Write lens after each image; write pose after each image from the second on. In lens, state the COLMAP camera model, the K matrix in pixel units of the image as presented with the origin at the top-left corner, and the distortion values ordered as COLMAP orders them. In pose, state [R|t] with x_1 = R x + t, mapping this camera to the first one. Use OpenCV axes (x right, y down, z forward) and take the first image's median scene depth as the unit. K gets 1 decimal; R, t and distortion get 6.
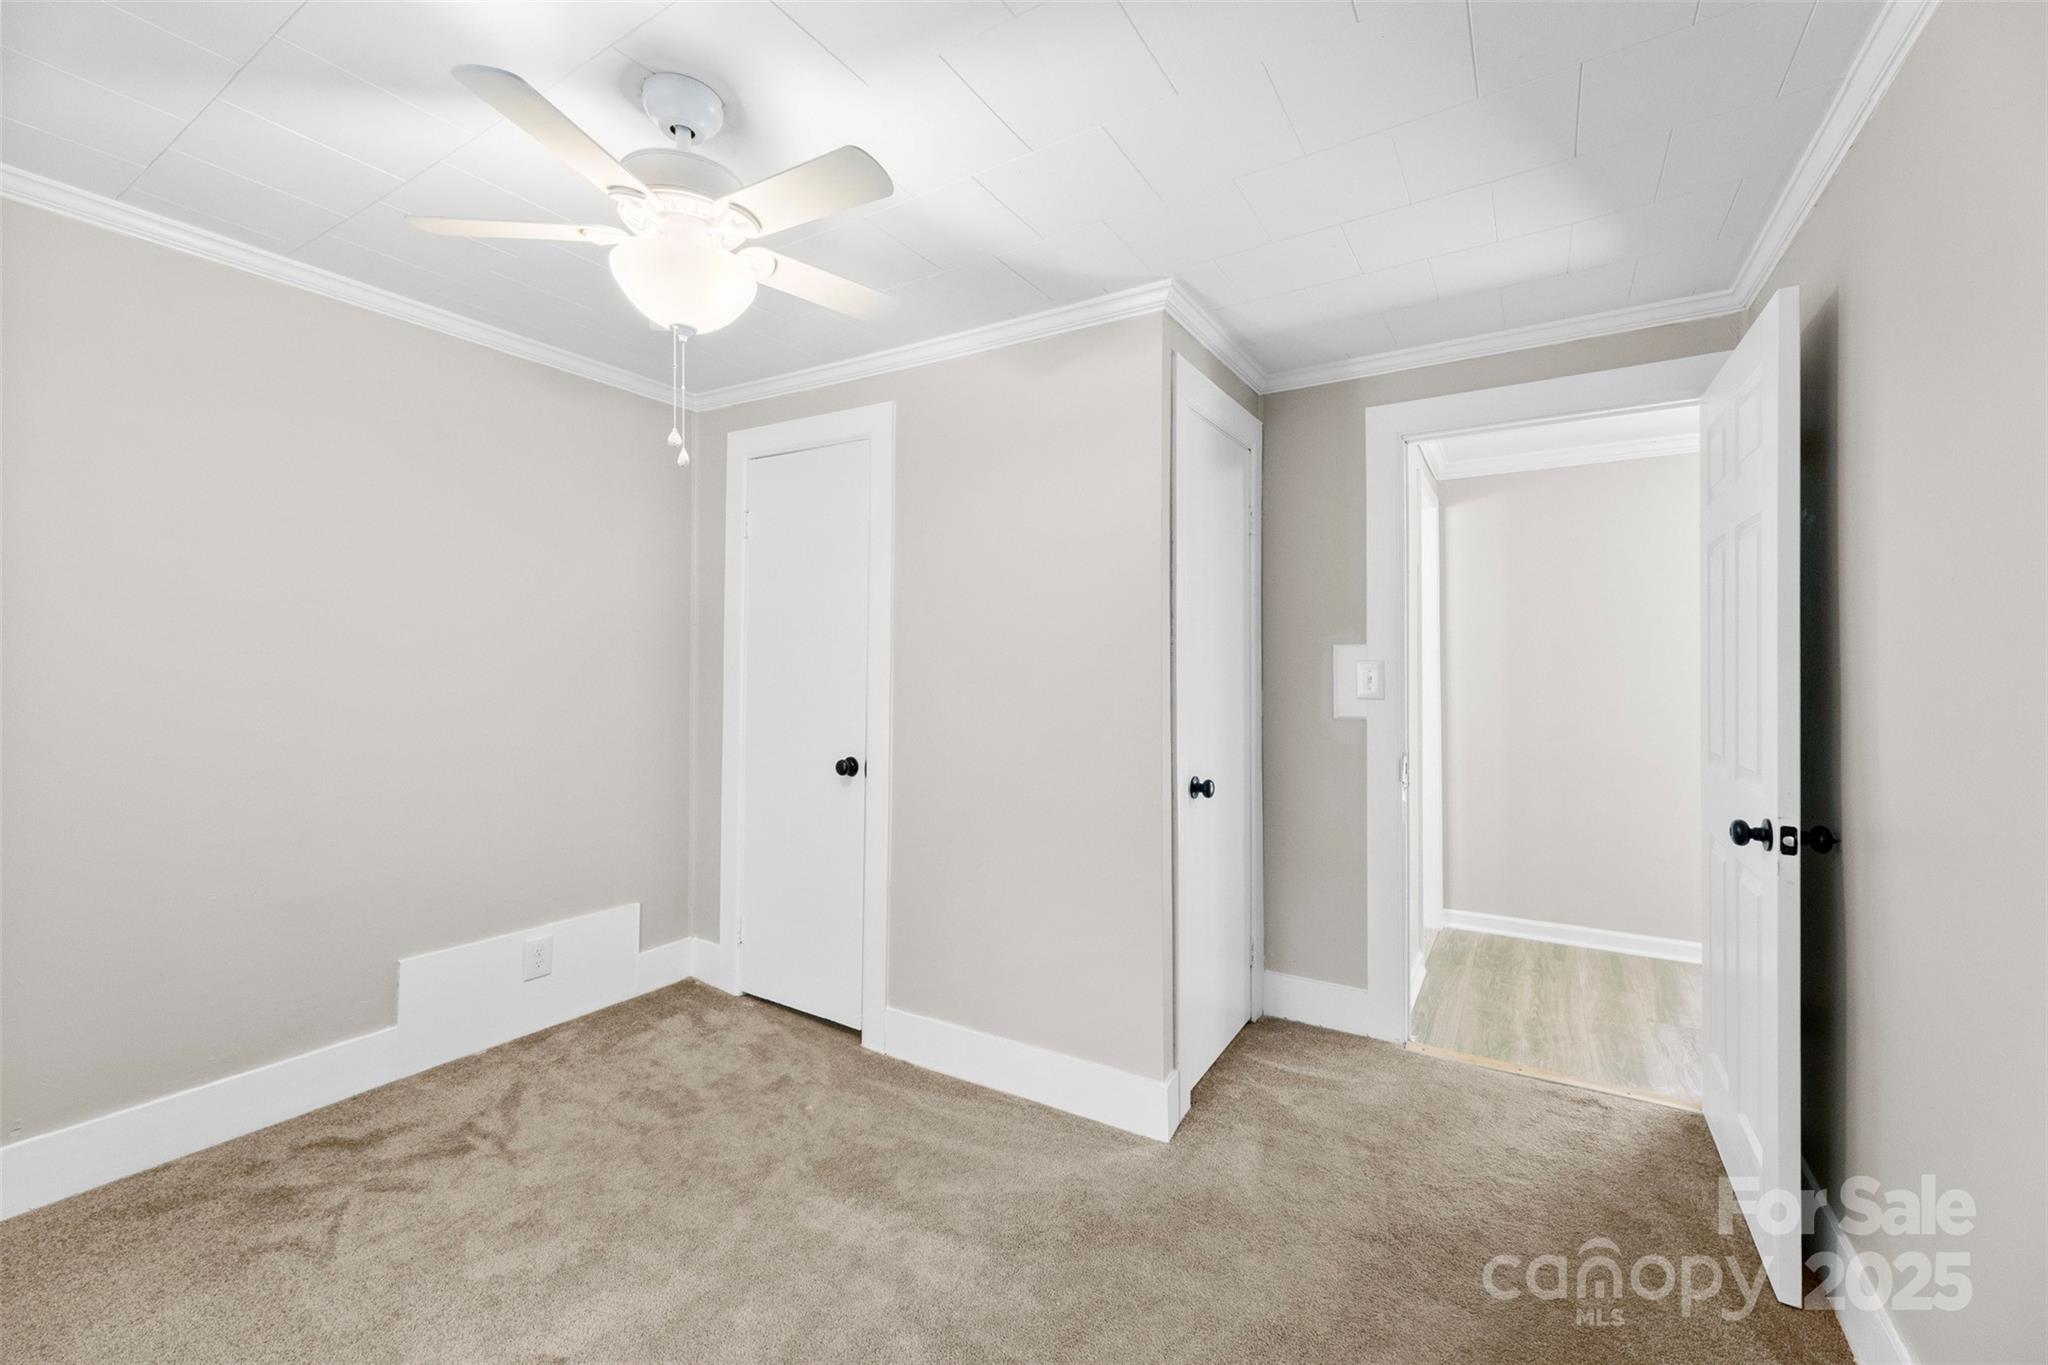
lens RADIAL K [[843.8, 0, 1029.9], [0, 843.8, 647.5], [0, 0, 1]] dist [-0.000615, -0.000118]
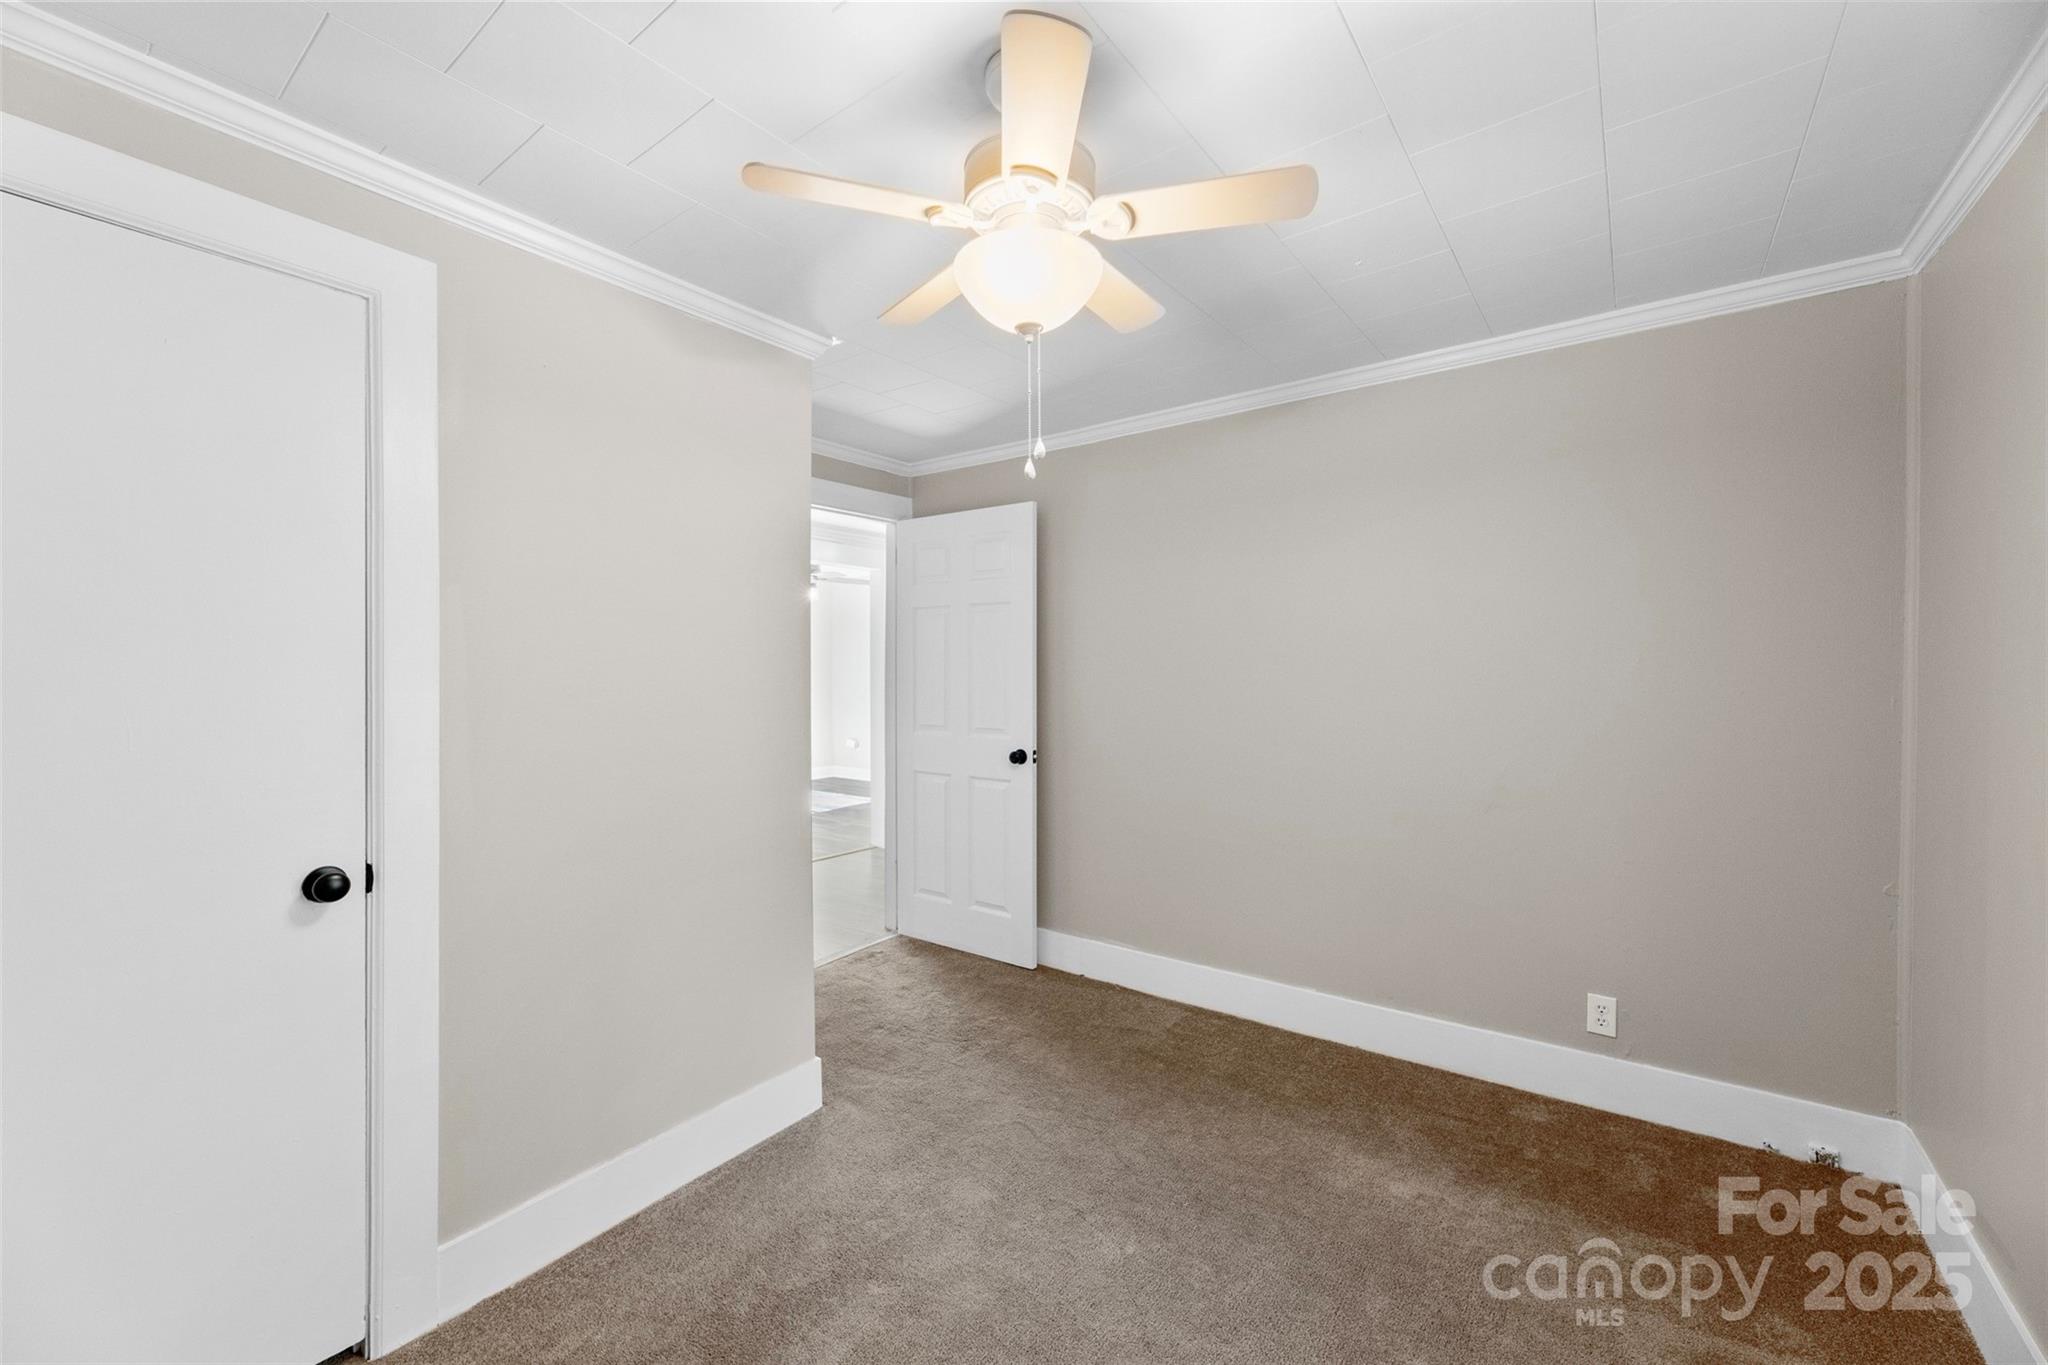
lens RADIAL K [[826.5, 0, 1023.1], [0, 826.5, 672.9], [0, 0, 1]] dist [-0.000462, -0.000125]
pose [[0.062698, -0.008217, 0.997999, -0.861080], [-0.008543, 0.999925, 0.008769, -0.004447], [-0.997996, -0.009075, 0.062623, 0.624761]]
